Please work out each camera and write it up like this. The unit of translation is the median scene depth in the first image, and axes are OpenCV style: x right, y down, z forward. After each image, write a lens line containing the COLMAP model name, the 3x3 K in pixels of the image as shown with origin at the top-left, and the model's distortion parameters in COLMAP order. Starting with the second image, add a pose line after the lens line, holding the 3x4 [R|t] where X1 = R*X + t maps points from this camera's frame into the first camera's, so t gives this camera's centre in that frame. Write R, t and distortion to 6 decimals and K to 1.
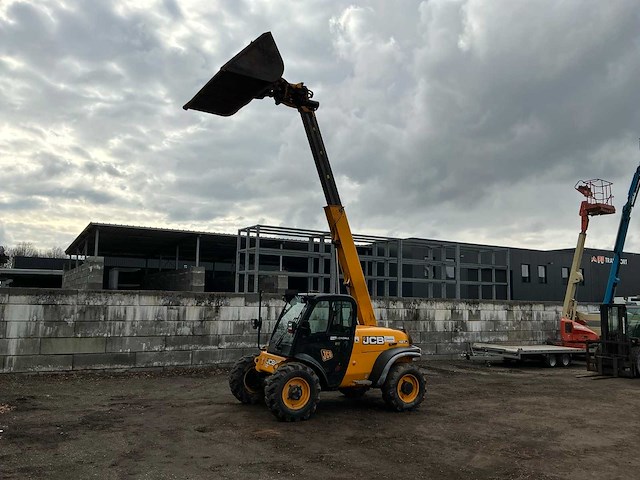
lens RADIAL K [[525.4, 0, 320.0], [0, 525.4, 240.0], [0, 0, 1]] dist [0.110552, -0.224357]
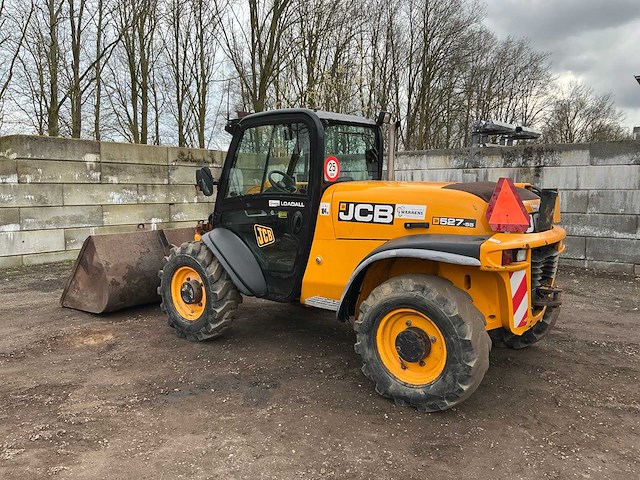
lens RADIAL K [[525.4, 0, 320.0], [0, 525.4, 240.0], [0, 0, 1]] dist [0.110552, -0.224357]
pose [[0.368682, 0.077702, -0.926302, 0.332884], [0.118043, 0.984519, 0.129569, 0.110392], [0.922030, -0.157113, 0.353802, 0.588574]]
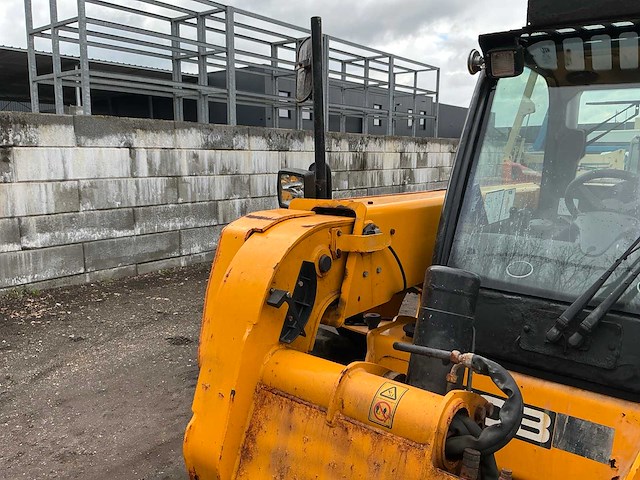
lens RADIAL K [[529.5, 0, 320.0], [0, 529.5, 240.0], [0, 0, 1]] dist [0.091856, -0.186767]
pose [[0.927986, -0.076370, 0.364706, -0.141804], [-0.025779, 0.963268, 0.267303, 0.089503], [-0.371723, -0.257455, 0.891930, 0.602014]]
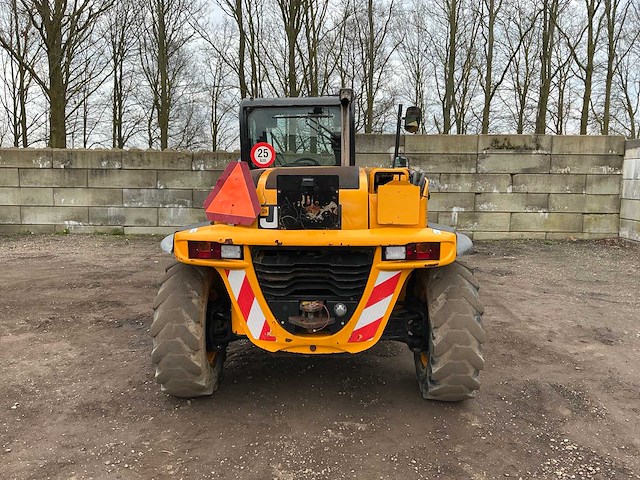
lens RADIAL K [[529.5, 0, 320.0], [0, 529.5, 240.0], [0, 0, 1]] dist [0.091856, -0.186767]
pose [[-0.539054, 0.081580, -0.838311, 0.296244], [0.086346, 0.995407, 0.041345, 0.151034], [0.837834, -0.050098, -0.543622, 0.913800]]
